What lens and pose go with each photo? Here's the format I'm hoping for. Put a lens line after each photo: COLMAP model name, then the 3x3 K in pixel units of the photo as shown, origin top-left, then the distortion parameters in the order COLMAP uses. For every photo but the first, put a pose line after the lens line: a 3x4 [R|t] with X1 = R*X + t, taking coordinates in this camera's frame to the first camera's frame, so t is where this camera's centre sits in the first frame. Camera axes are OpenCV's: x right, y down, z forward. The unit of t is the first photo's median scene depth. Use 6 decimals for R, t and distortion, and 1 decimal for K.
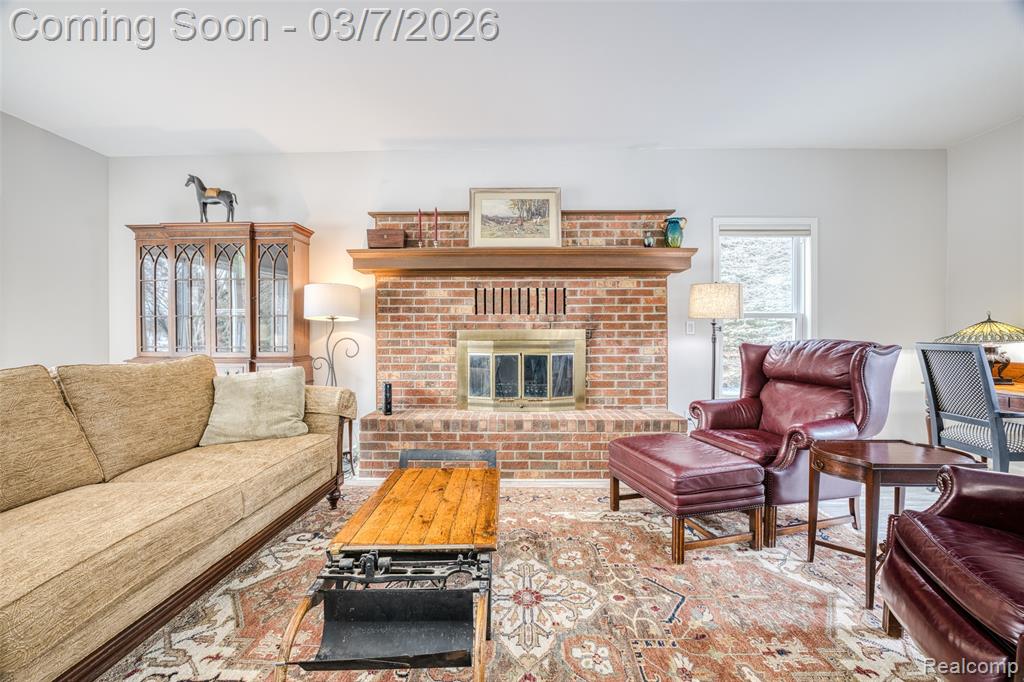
lens RADIAL K [[414.7, 0, 511.0], [0, 414.7, 334.5], [0, 0, 1]] dist [-0.019913, 0.000284]
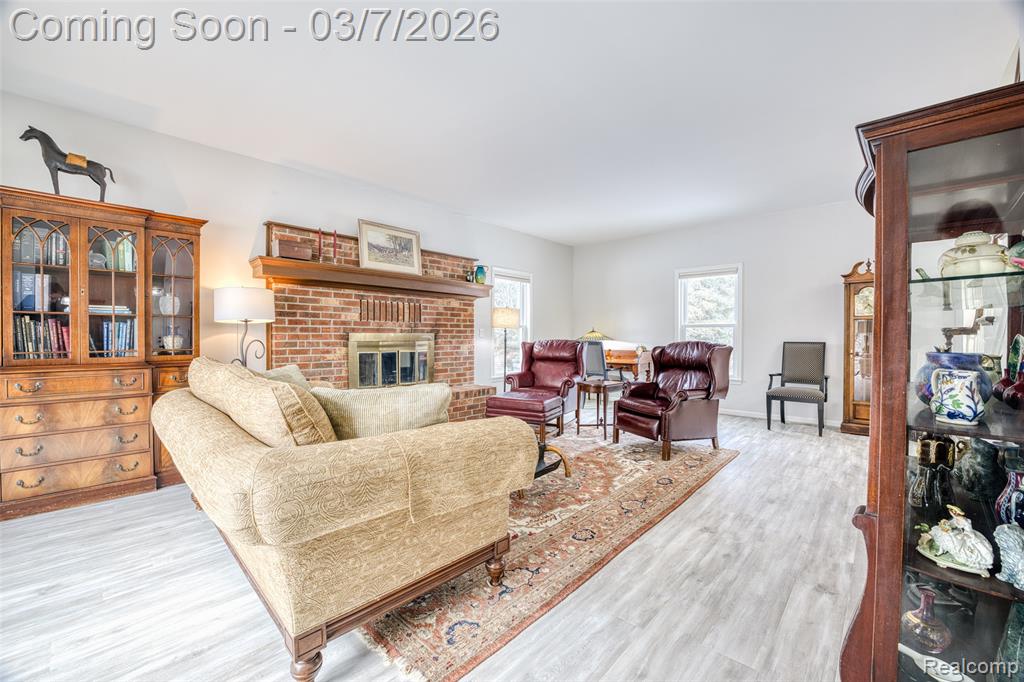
lens RADIAL K [[411.9, 0, 497.2], [0, 411.9, 342.2], [0, 0, 1]] dist [-0.020875, 0.000139]
pose [[0.680479, -0.007621, 0.732728, -0.719982], [-0.001355, 0.999931, 0.011659, 0.001397], [-0.732767, -0.008926, 0.680422, -0.143525]]
